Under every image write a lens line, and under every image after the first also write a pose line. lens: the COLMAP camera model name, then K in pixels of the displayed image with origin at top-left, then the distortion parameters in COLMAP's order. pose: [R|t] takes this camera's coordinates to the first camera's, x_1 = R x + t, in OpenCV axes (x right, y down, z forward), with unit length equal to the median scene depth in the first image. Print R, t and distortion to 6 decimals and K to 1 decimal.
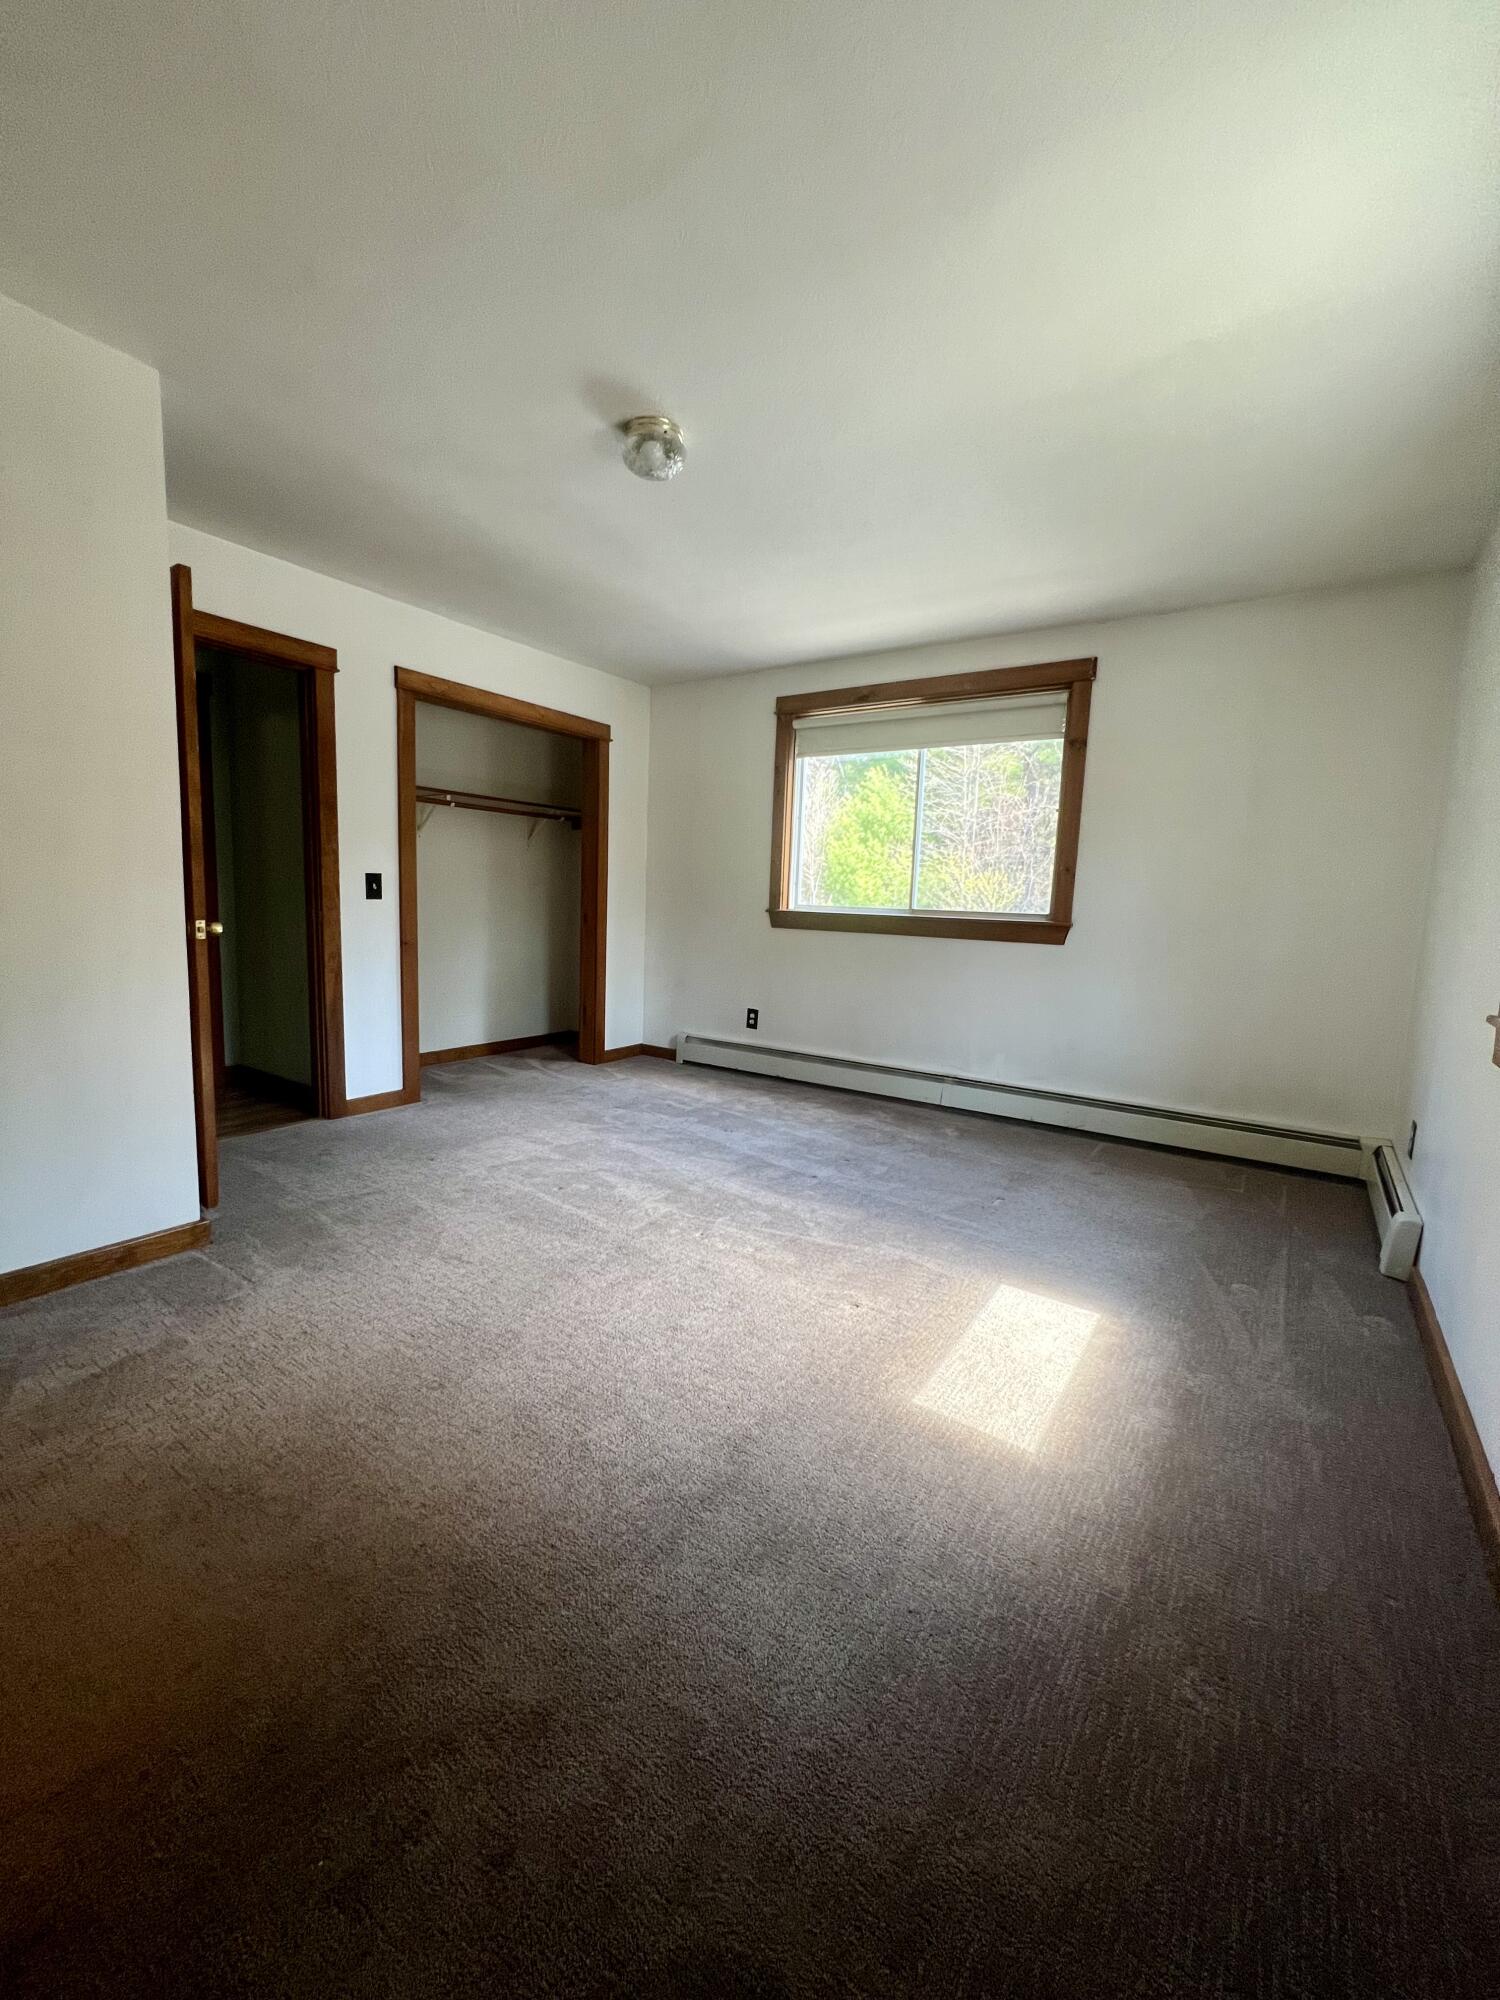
lens RADIAL K [[797.9, 0, 753.1], [0, 797.9, 998.1], [0, 0, 1]] dist [-0.001745, -0.001092]
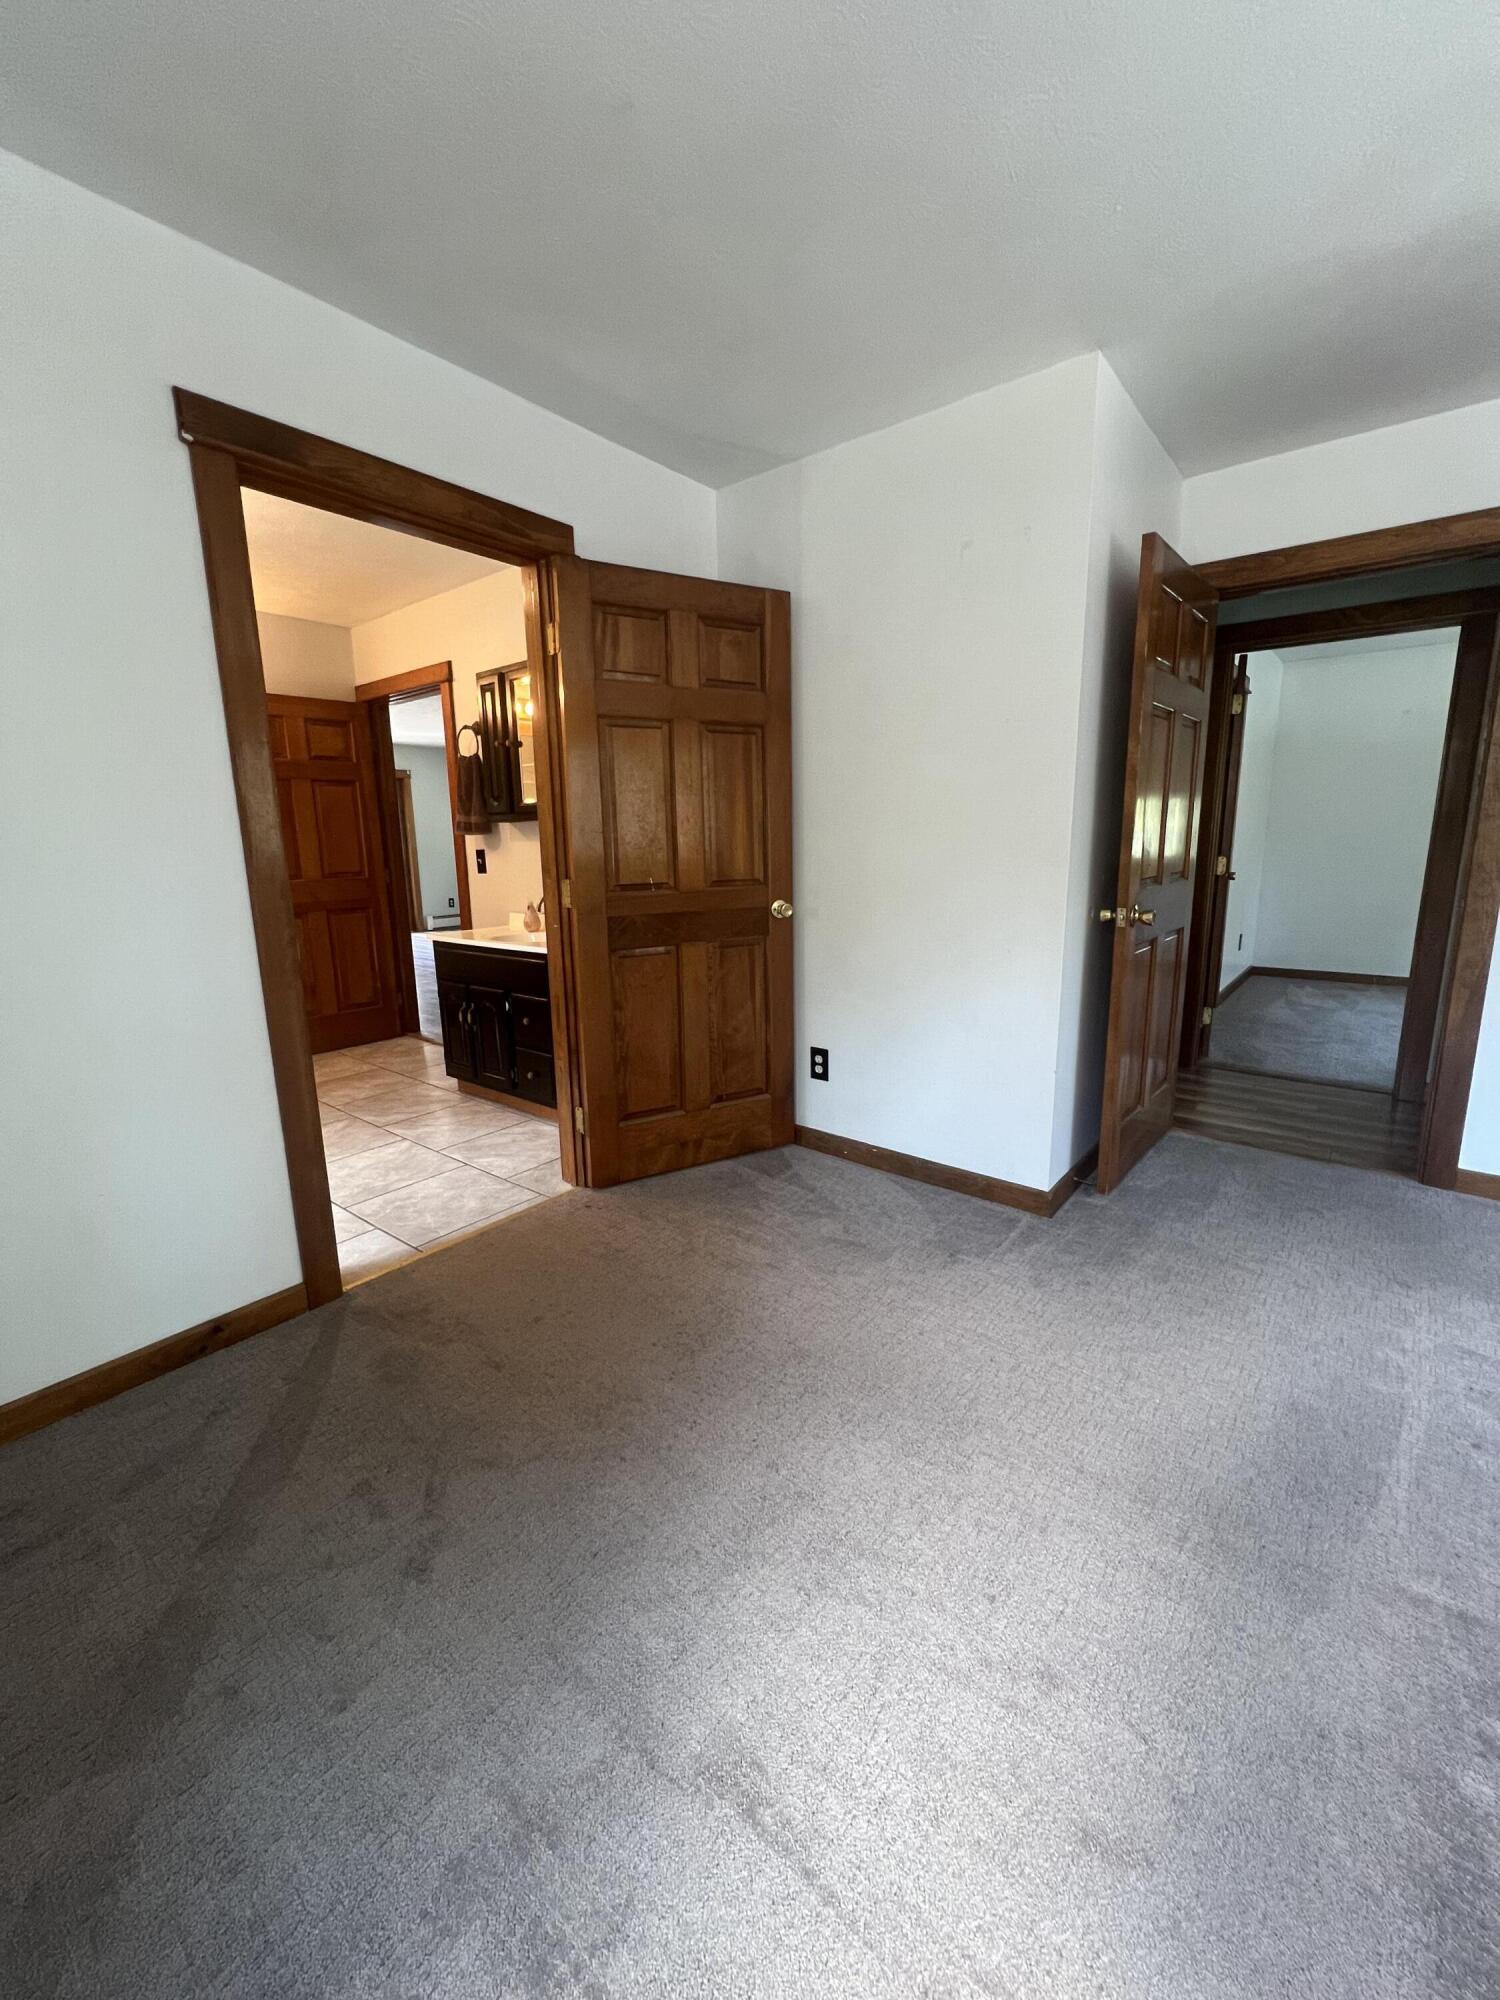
lens RADIAL K [[797.9, 0, 755.4], [0, 797.9, 995.9], [0, 0, 1]] dist [-0.001745, -0.001092]
pose [[-0.092865, 0.157330, -0.983170, 0.313725], [-0.113858, 0.979282, 0.167462, -0.099936], [0.989147, 0.127493, -0.073027, 0.613560]]
